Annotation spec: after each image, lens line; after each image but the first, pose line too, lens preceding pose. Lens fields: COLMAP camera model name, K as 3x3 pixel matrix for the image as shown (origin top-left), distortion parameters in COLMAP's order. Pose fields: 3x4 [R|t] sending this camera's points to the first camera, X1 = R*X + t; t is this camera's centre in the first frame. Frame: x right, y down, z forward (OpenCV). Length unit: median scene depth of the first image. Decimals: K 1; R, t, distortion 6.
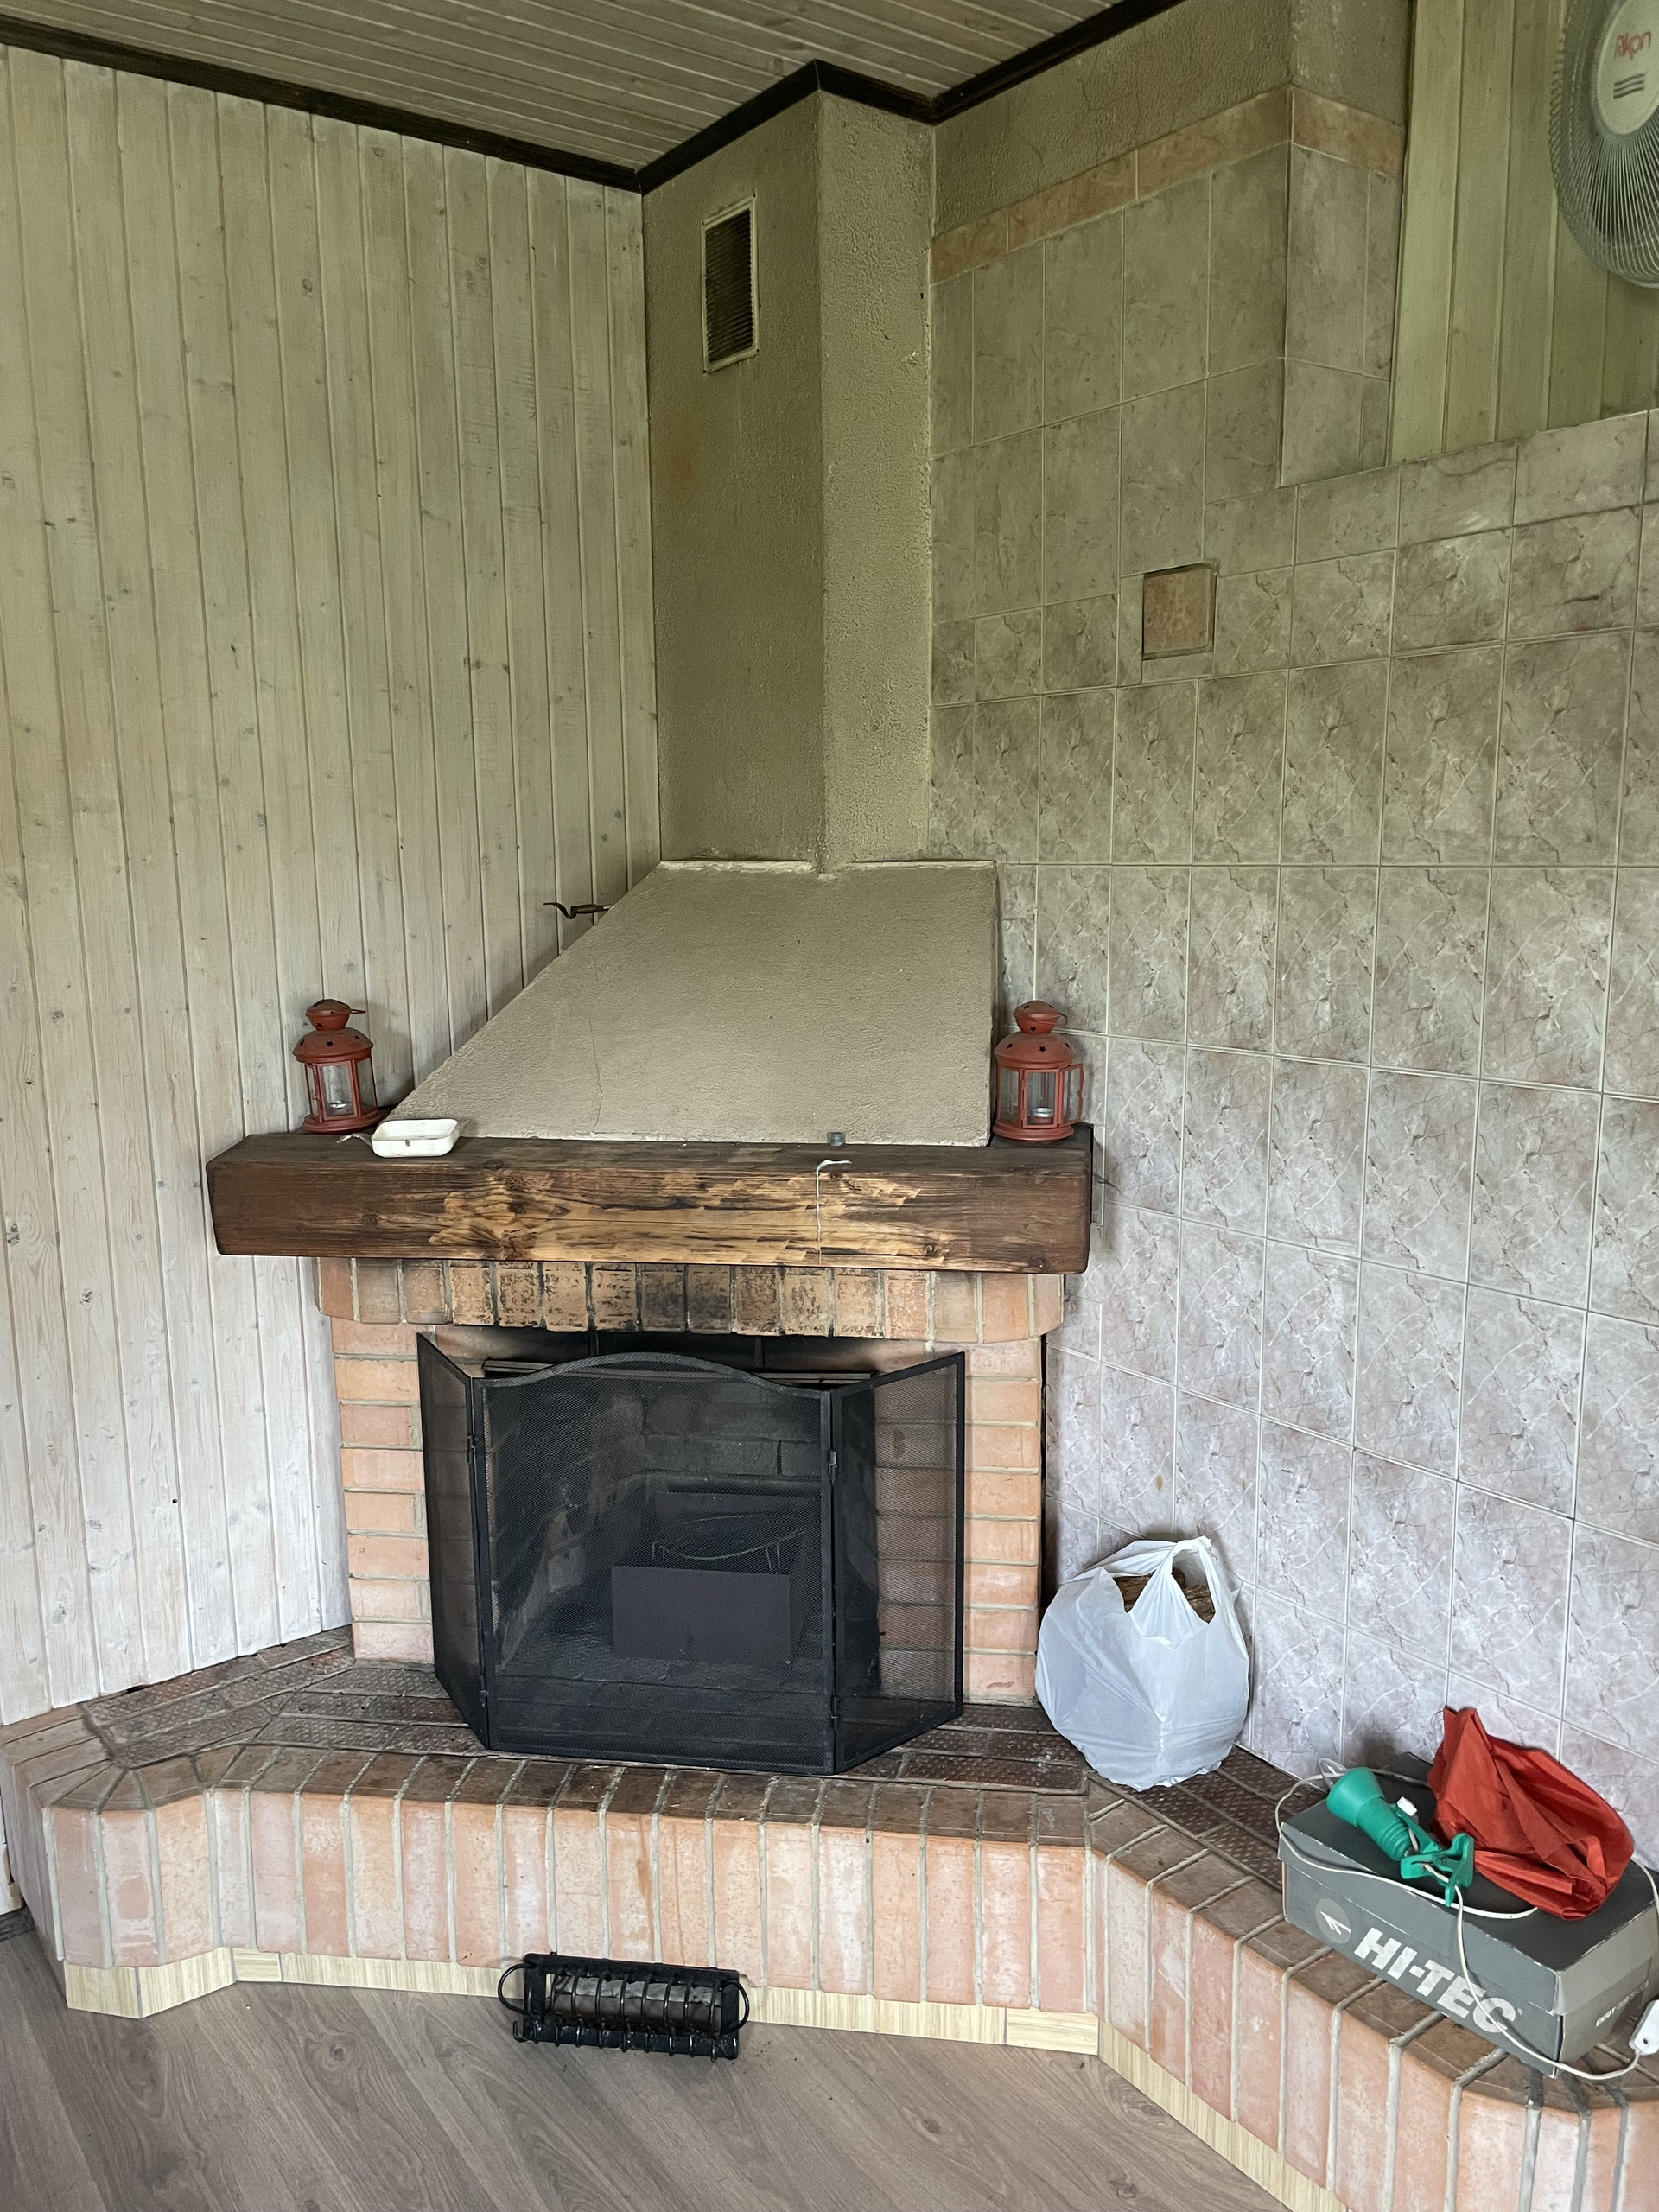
lens RADIAL K [[1694.4, 0, 838.4], [0, 1694.4, 1112.0], [0, 0, 1]] dist [0.067361, -0.079002]
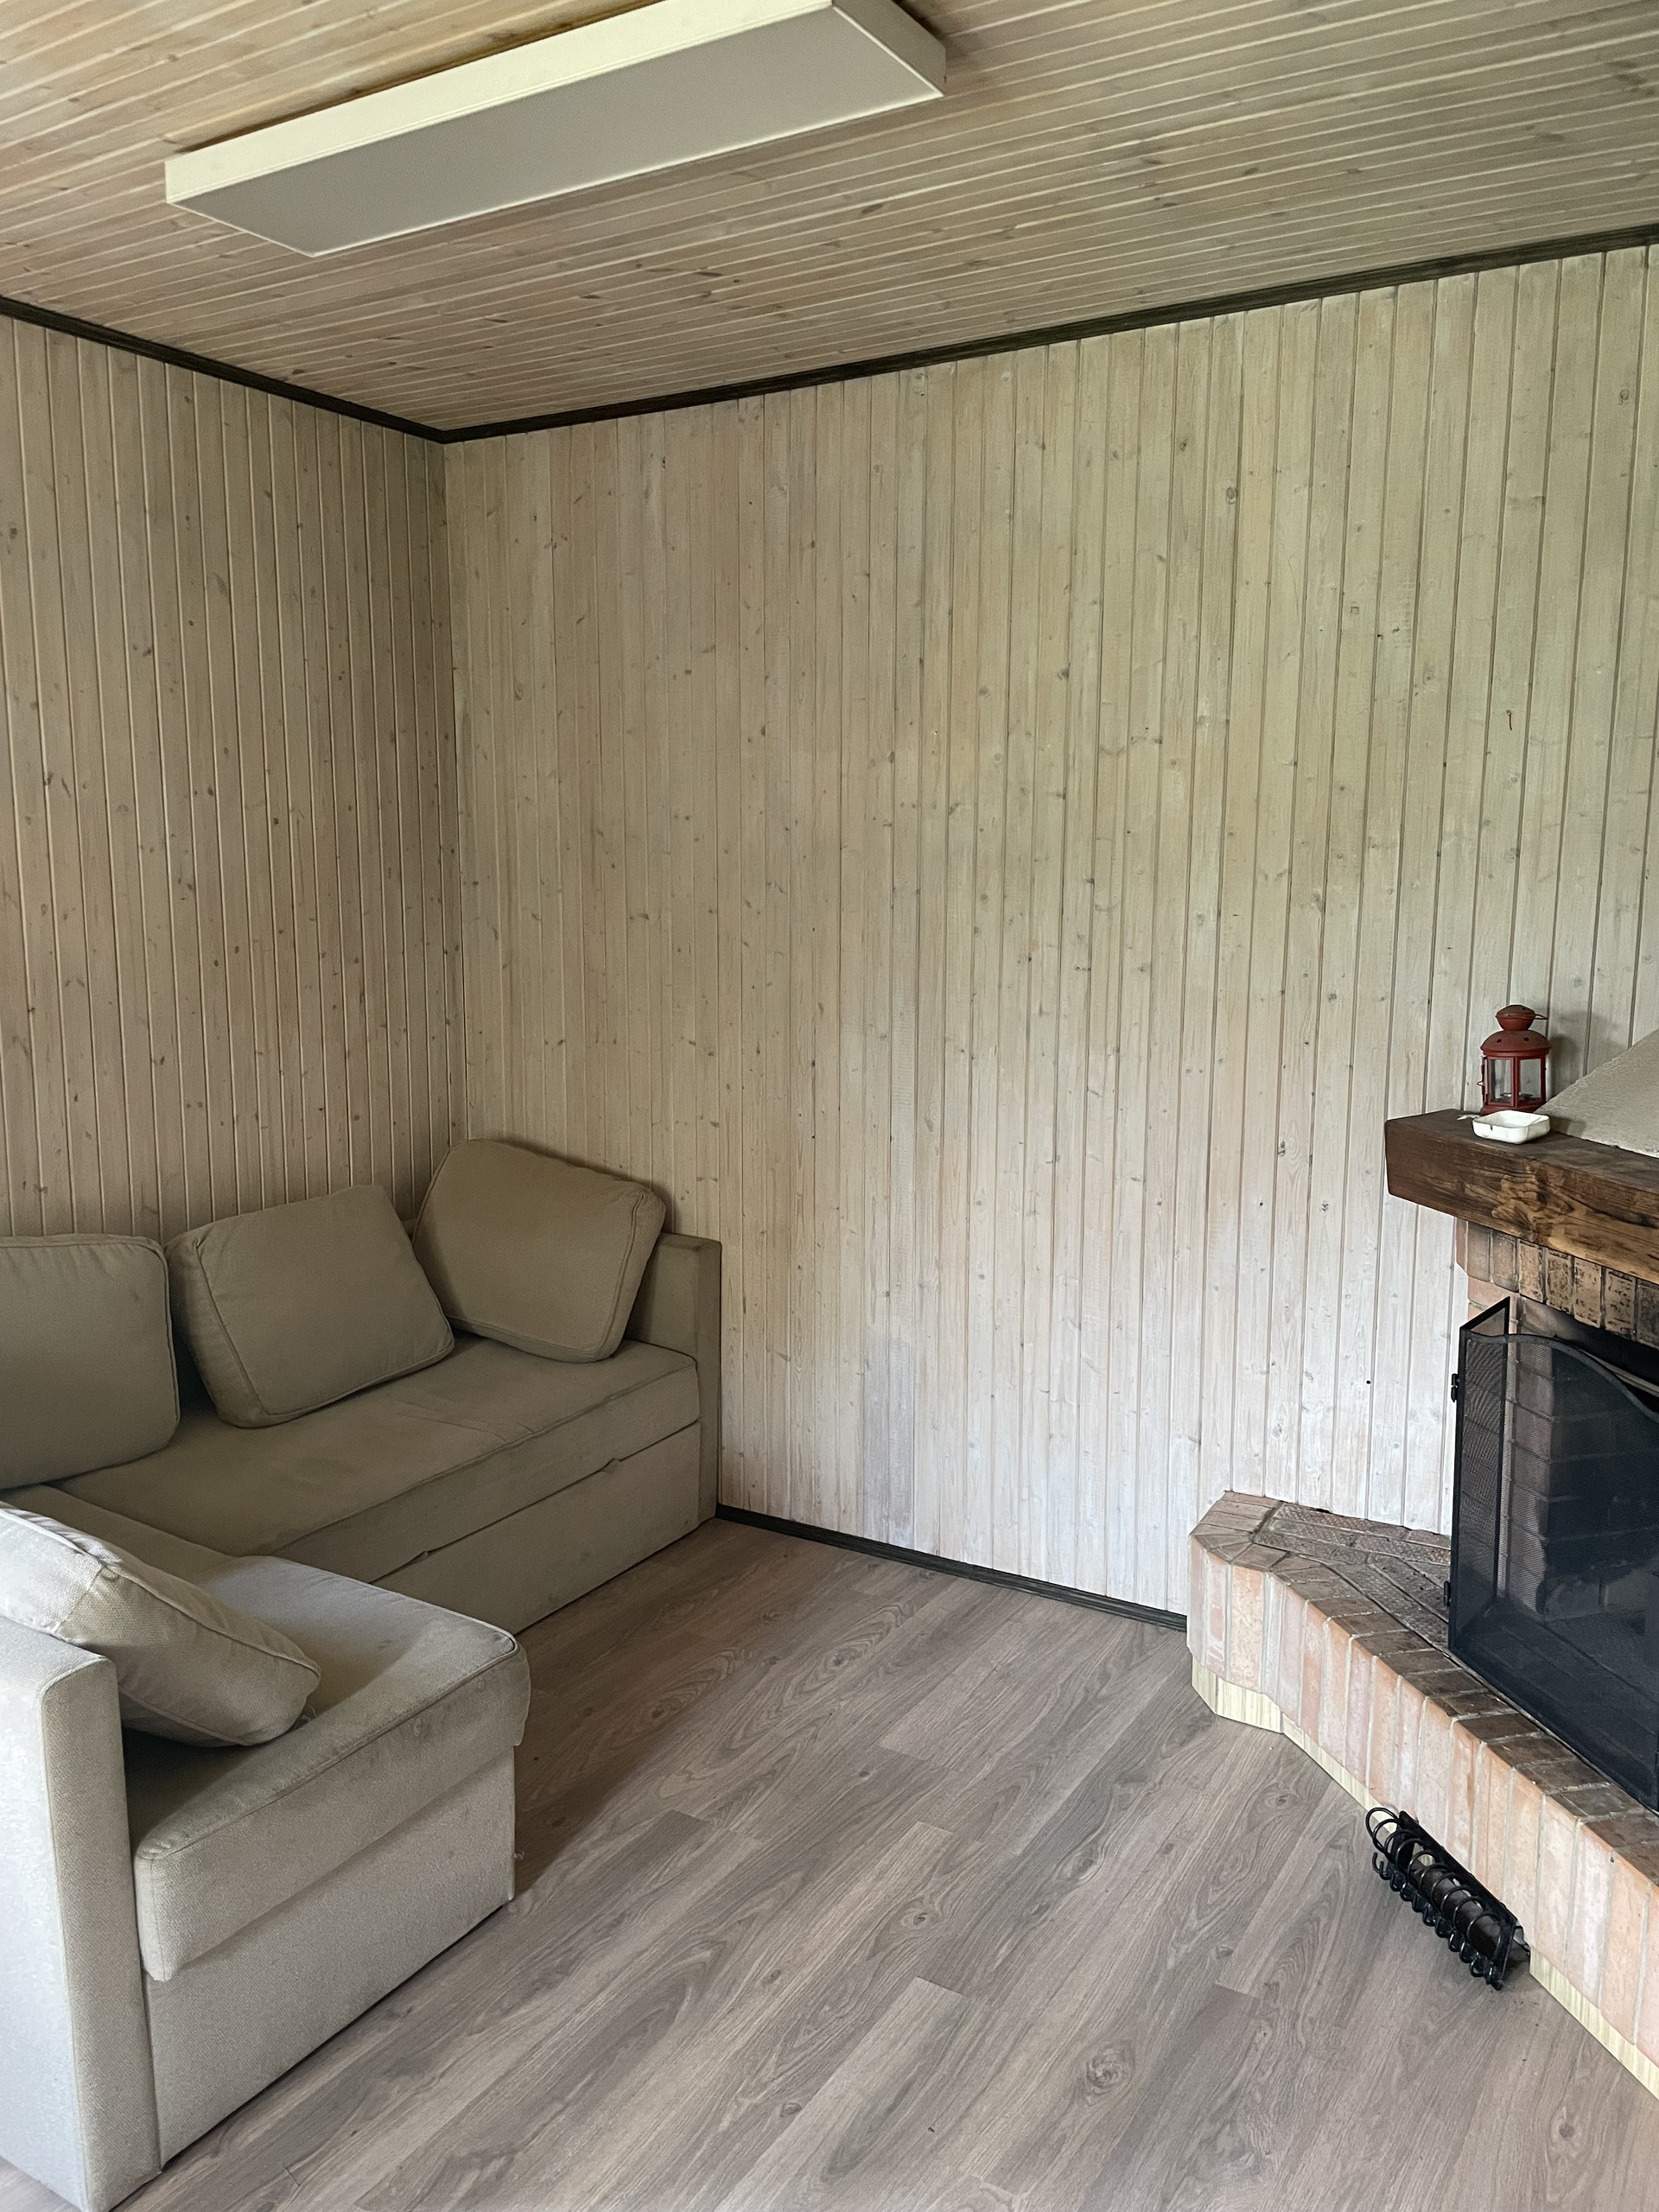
lens RADIAL K [[1694.4, 0, 833.5], [0, 1694.4, 1104.3], [0, 0, 1]] dist [0.067361, -0.079002]
pose [[0.380366, 0.144157, -0.913532, 0.651571], [-0.155624, 0.983669, 0.090428, -0.033933], [0.911648, 0.107772, 0.396589, 0.112589]]
